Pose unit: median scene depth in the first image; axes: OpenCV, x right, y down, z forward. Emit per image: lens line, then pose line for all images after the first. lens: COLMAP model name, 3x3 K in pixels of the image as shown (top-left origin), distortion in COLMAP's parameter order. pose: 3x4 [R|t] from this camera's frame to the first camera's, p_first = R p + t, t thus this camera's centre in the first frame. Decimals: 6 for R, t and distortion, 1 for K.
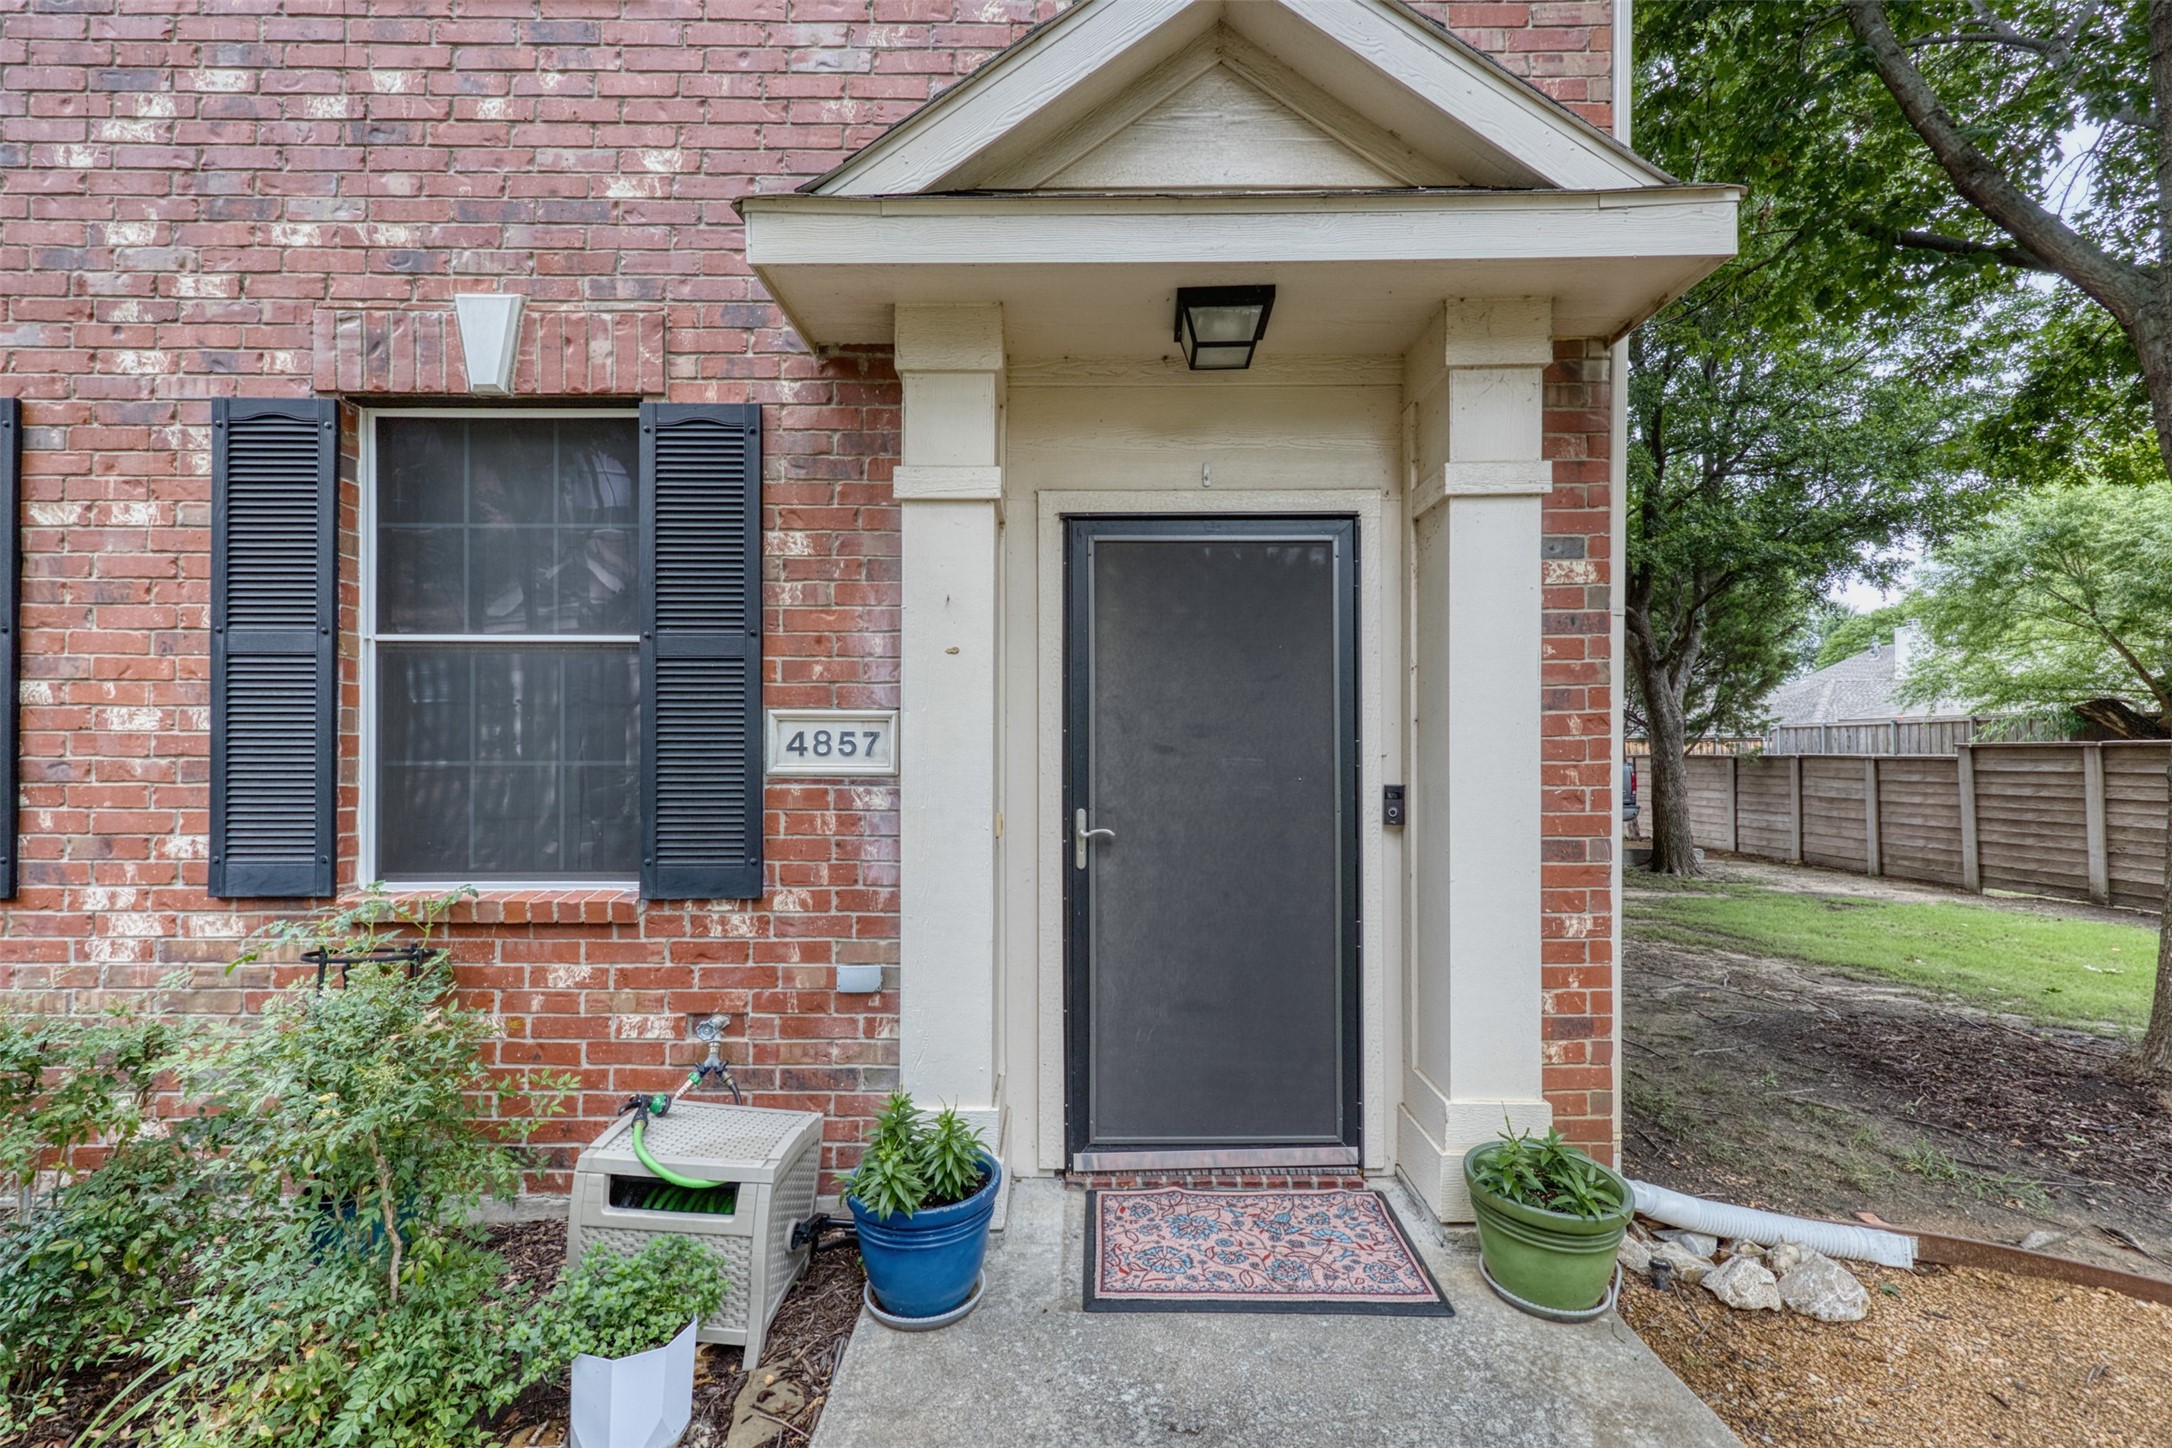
lens RADIAL K [[926.8, 0, 1091.4], [0, 926.8, 746.4], [0, 0, 1]] dist [0.011189, -0.000881]
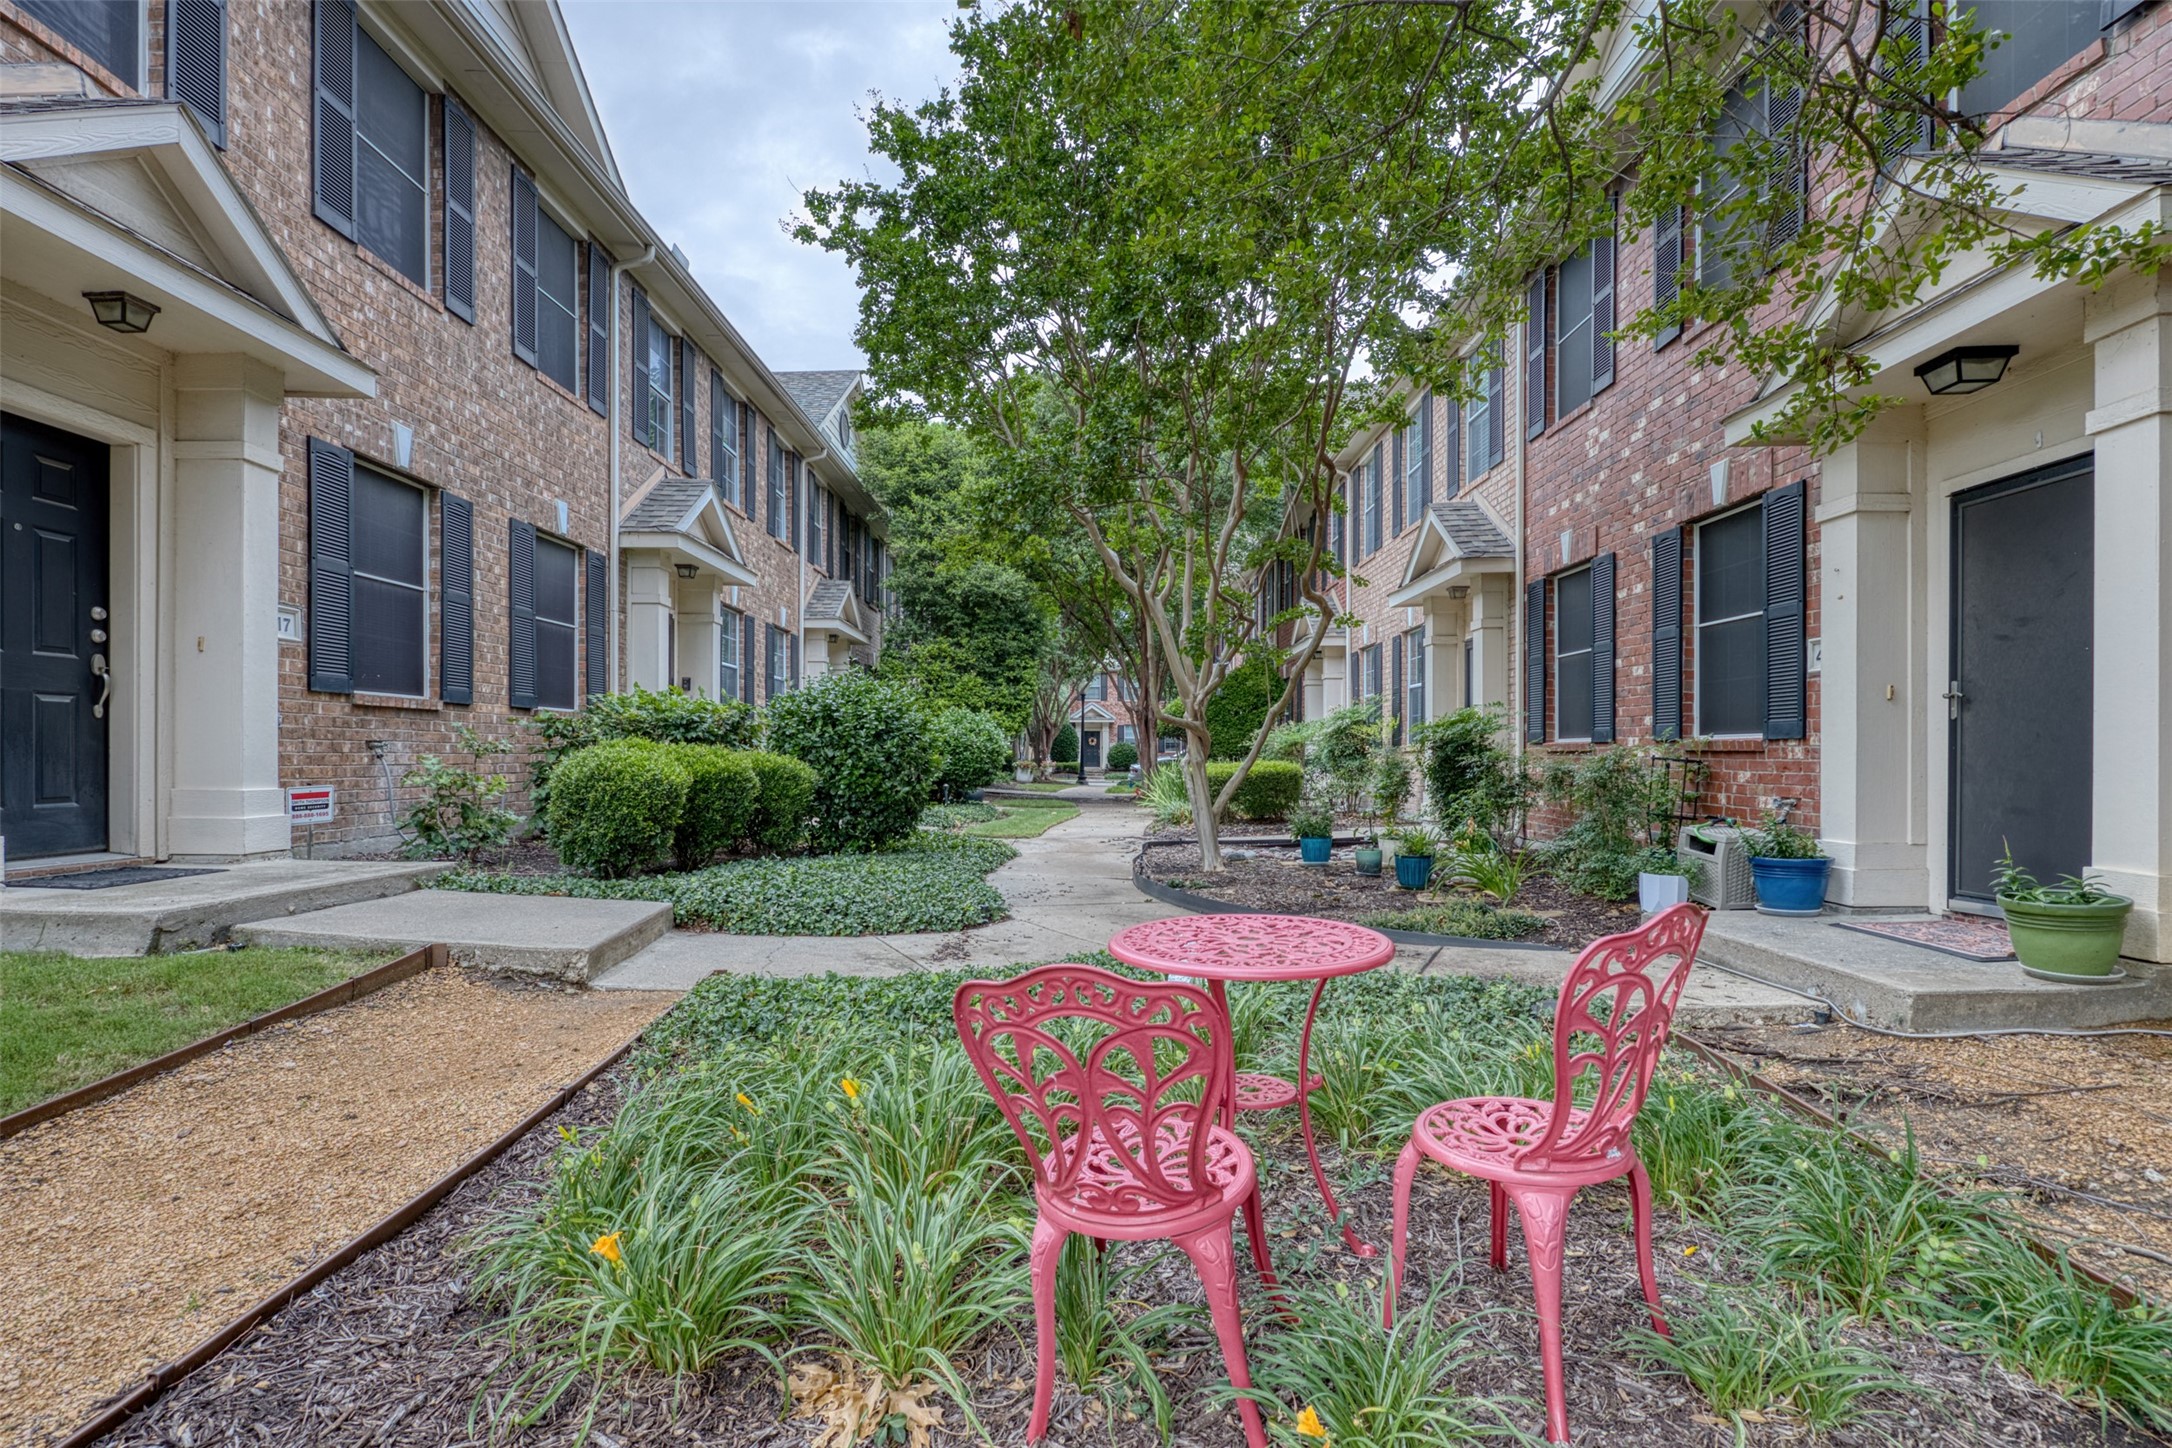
lens RADIAL K [[1051.1, 0, 1081.5], [0, 1051.1, 758.3], [0, 0, 1]] dist [0.001171, 0.000118]
pose [[-0.010255, 0.004689, -0.999936, 1.809185], [0.011571, 0.999923, 0.004570, 0.175688], [0.999880, -0.011524, -0.010309, -0.463460]]
